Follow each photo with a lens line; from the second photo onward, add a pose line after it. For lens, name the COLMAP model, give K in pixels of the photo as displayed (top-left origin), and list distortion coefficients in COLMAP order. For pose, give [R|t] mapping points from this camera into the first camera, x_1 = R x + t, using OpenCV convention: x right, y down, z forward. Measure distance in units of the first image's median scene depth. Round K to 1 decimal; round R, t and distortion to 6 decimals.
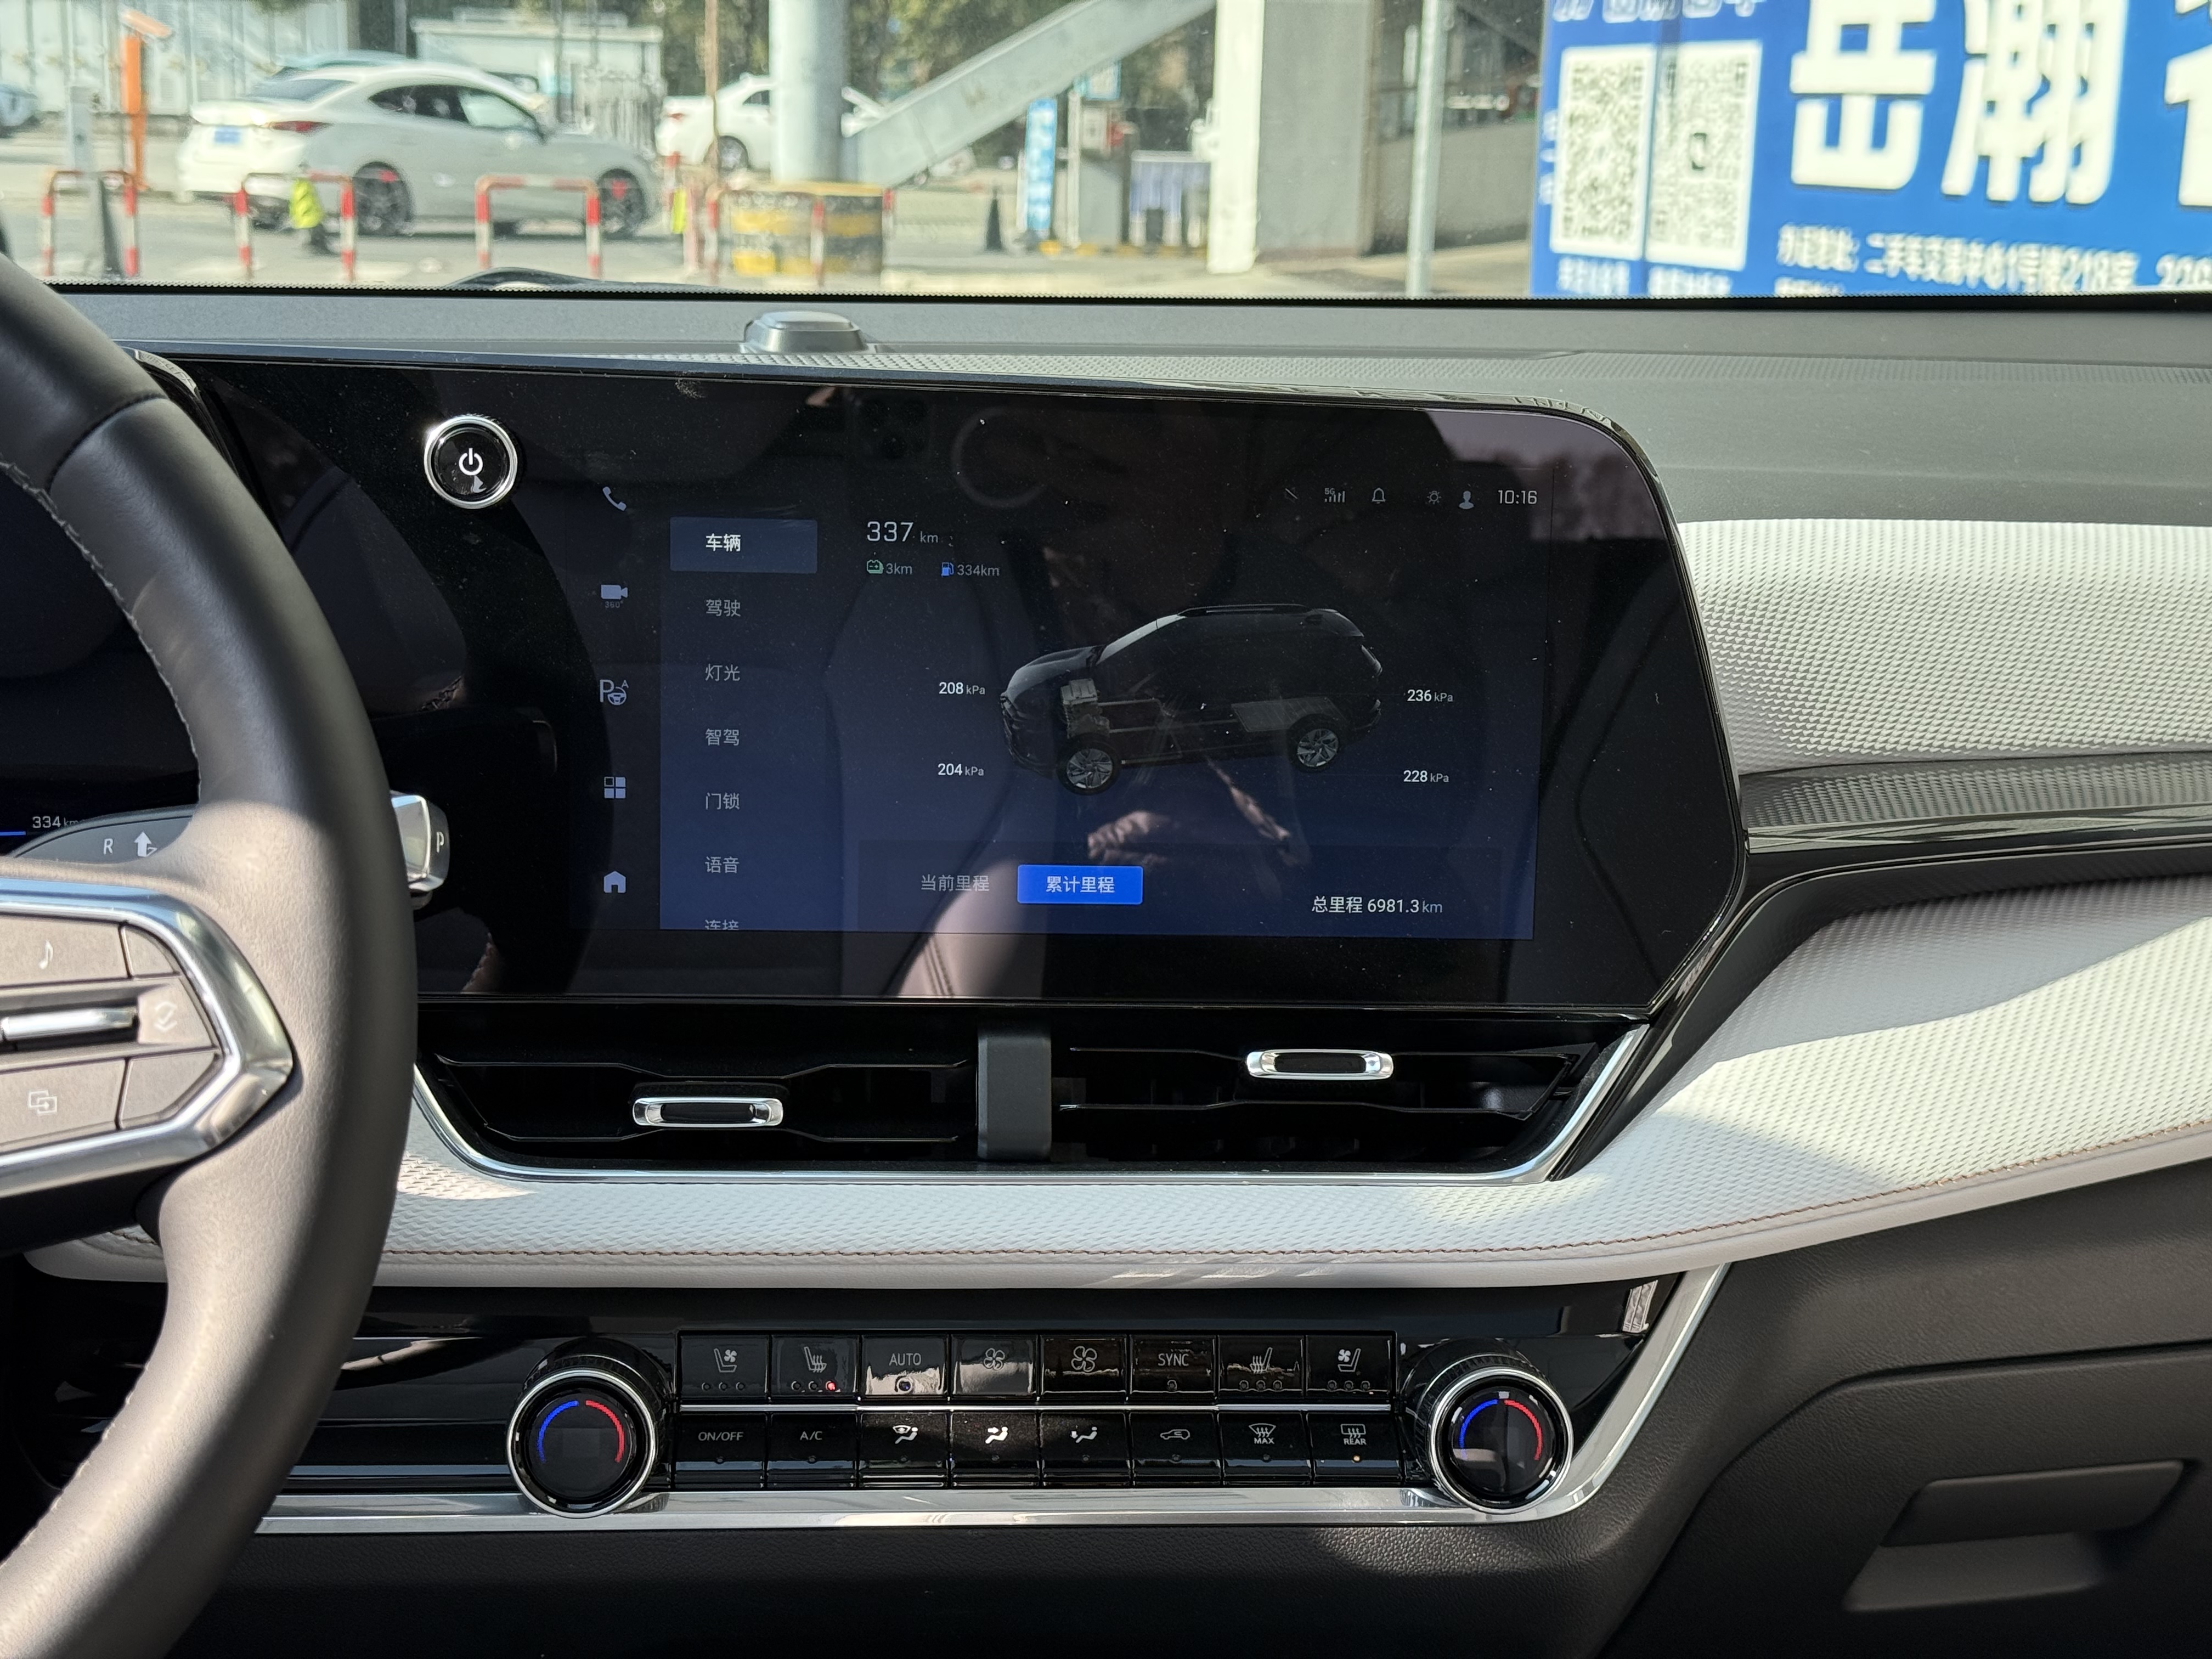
lens RADIAL K [[3093.6, 0, 1078.0], [0, 3093.6, 847.8], [0, 0, 1]] dist [0.193265, -0.400775]
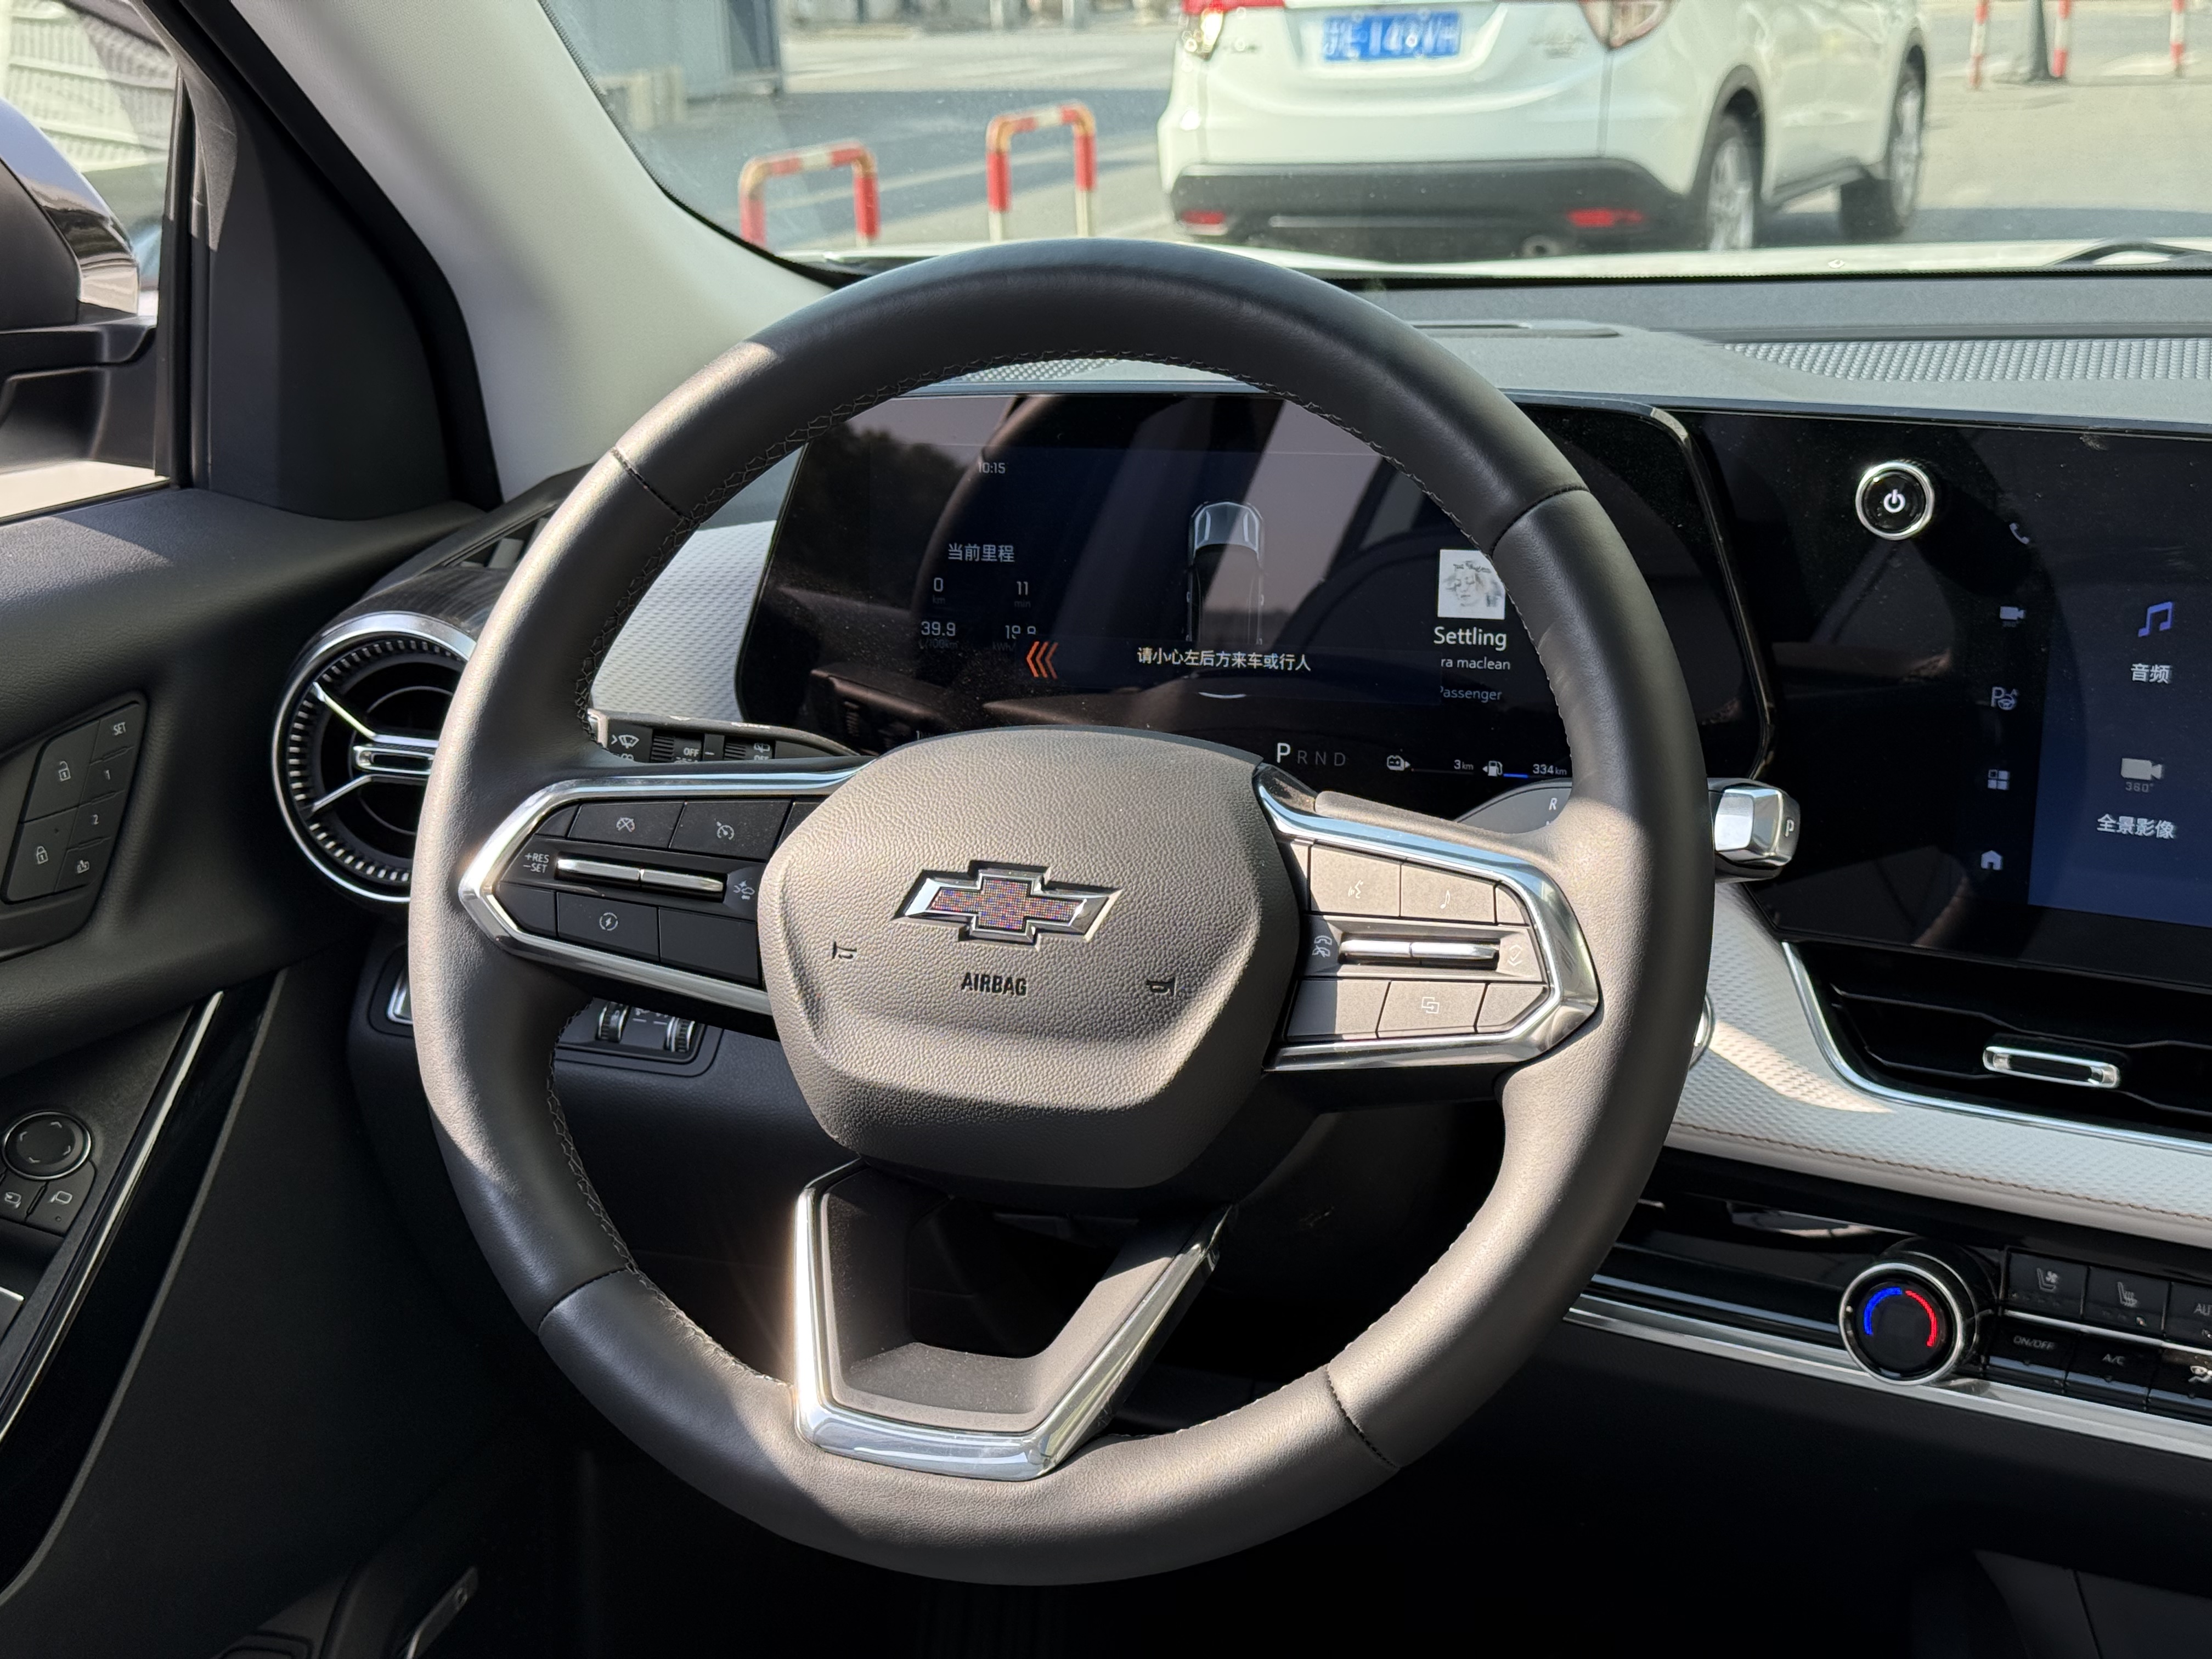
lens RADIAL K [[3095.1, 0, 1099.3], [0, 3095.1, 843.8], [0, 0, 1]] dist [0.179613, -0.346495]
pose [[0.835578, 0.109395, -0.538370, 0.201781], [-0.075588, 0.993547, 0.084568, -0.068461], [0.544147, -0.029969, 0.838454, -0.167503]]
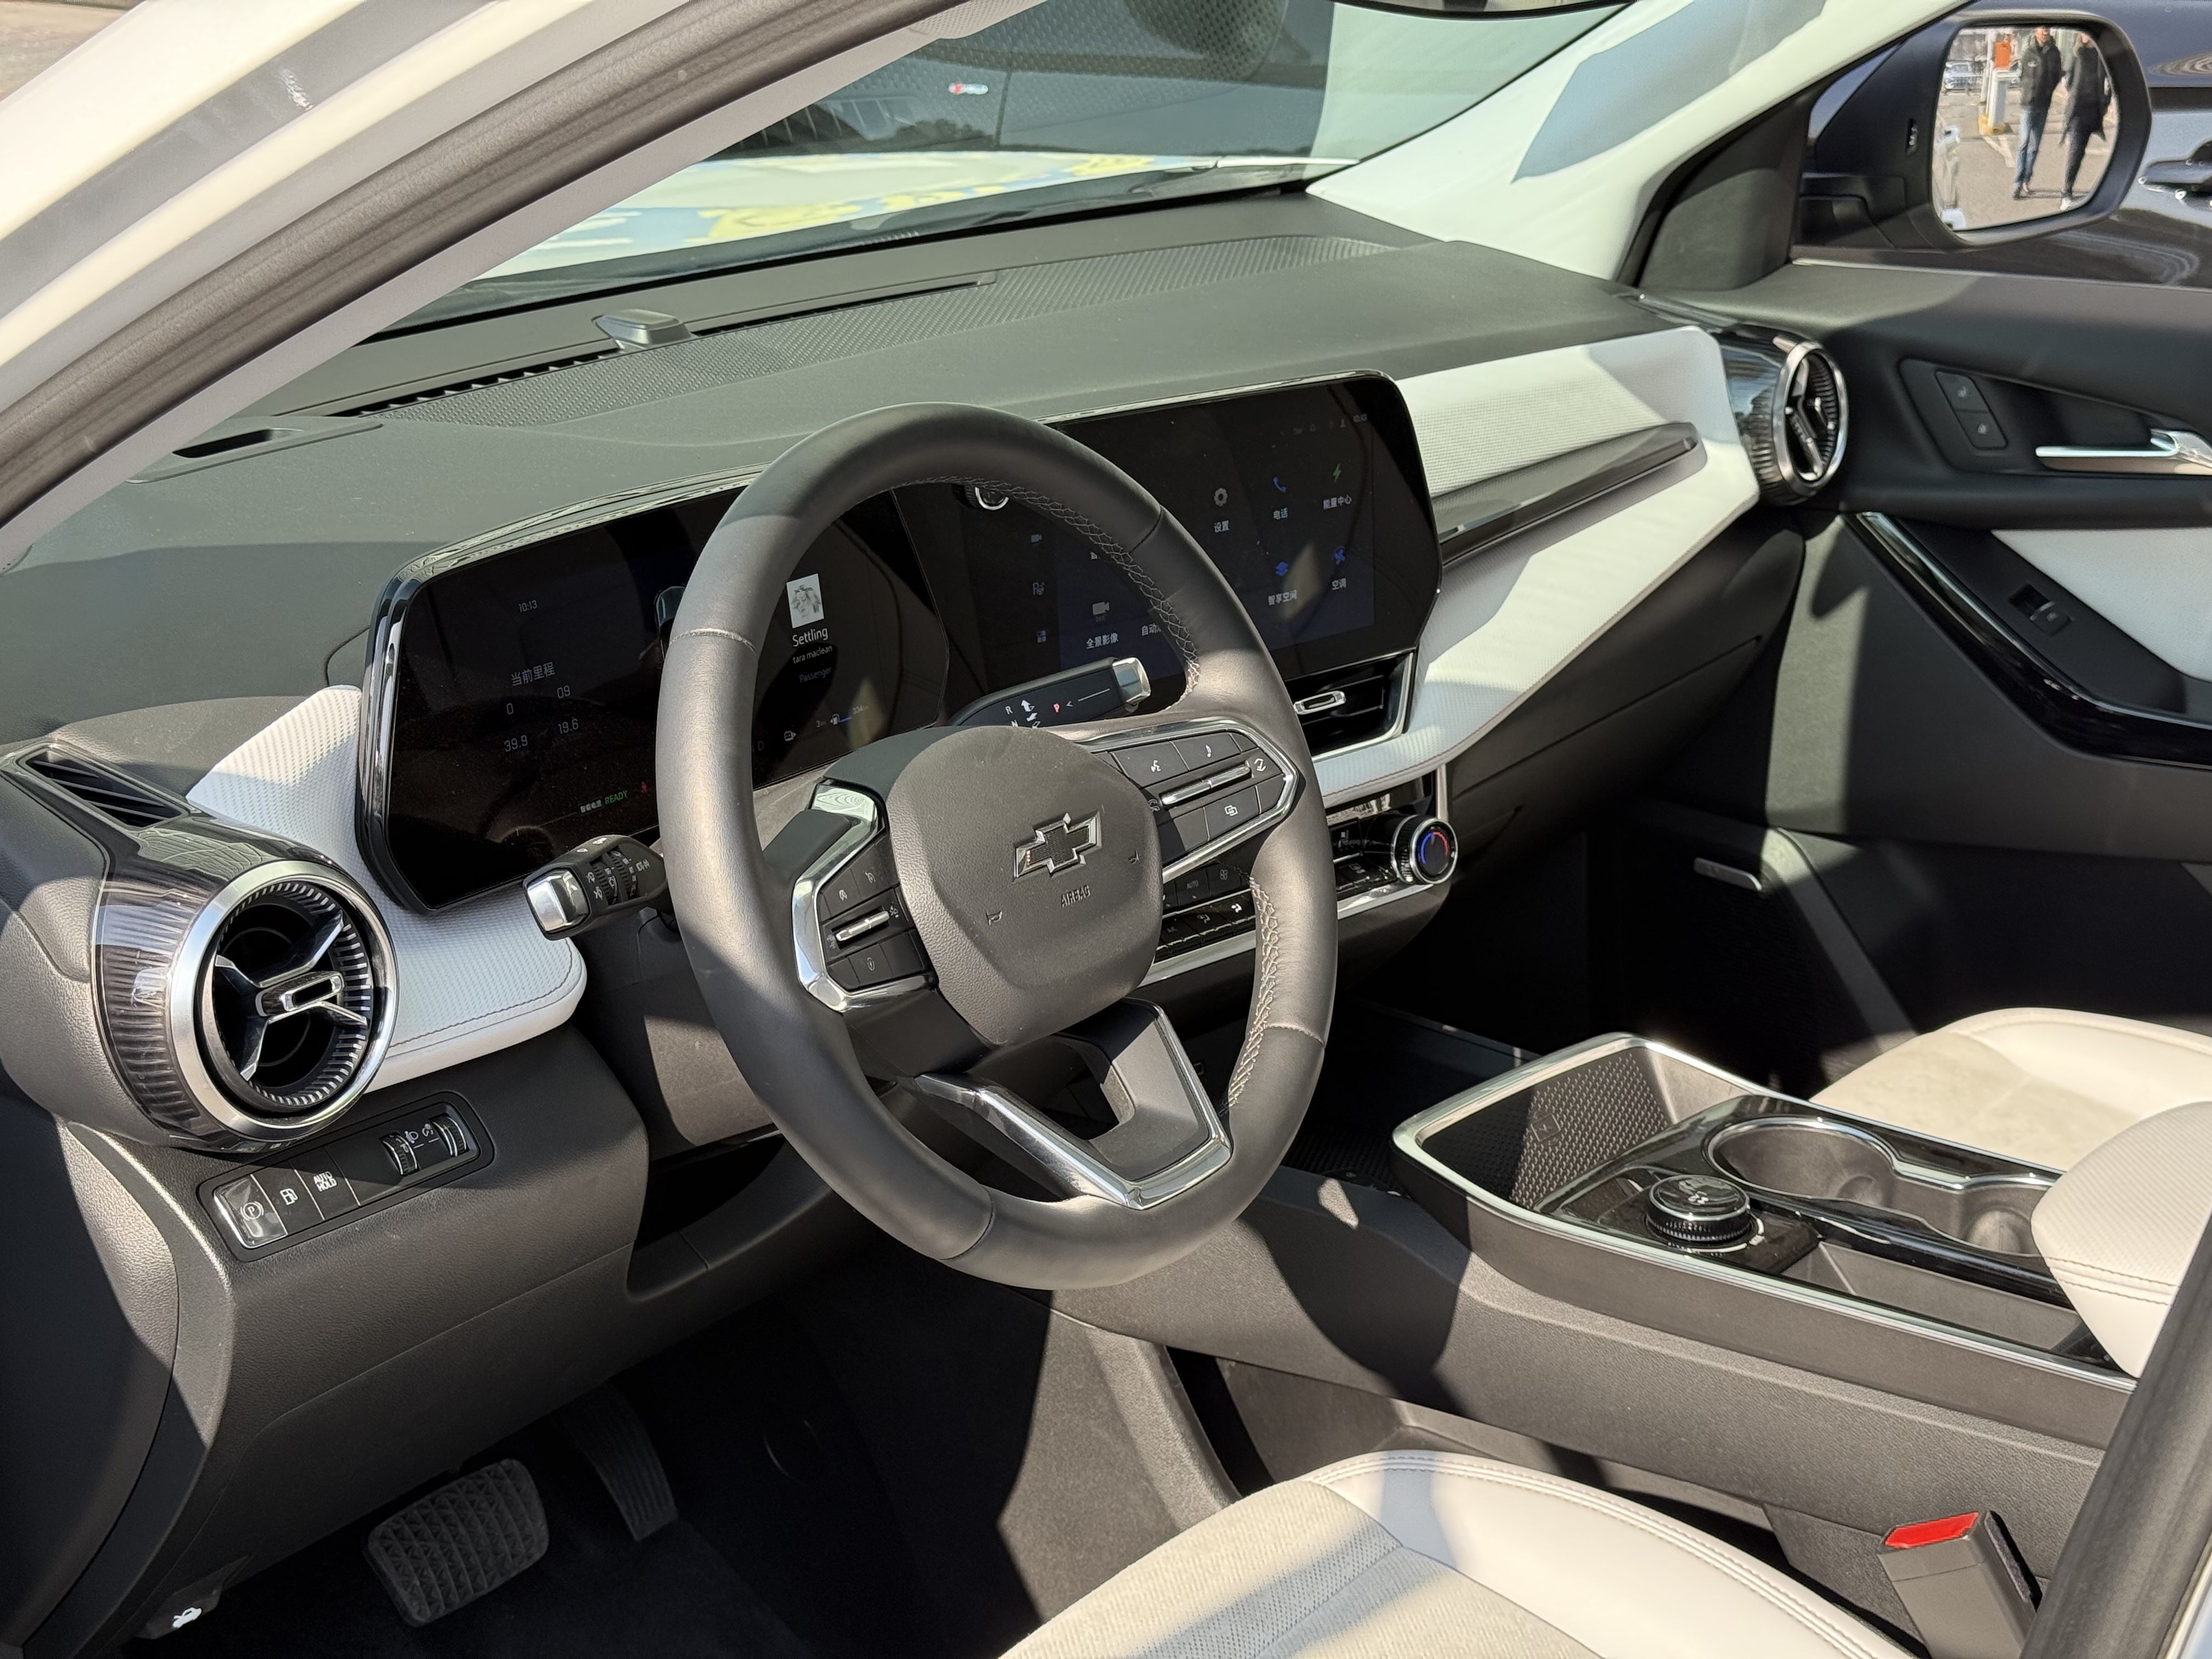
lens RADIAL K [[3093.6, 0, 1078.0], [0, 3093.6, 847.8], [0, 0, 1]] dist [0.193265, -0.400775]
pose [[0.784890, -0.228936, 0.575791, -1.268849], [0.147269, 0.971539, 0.185537, -0.245556], [-0.601880, -0.060830, 0.796267, -0.568814]]
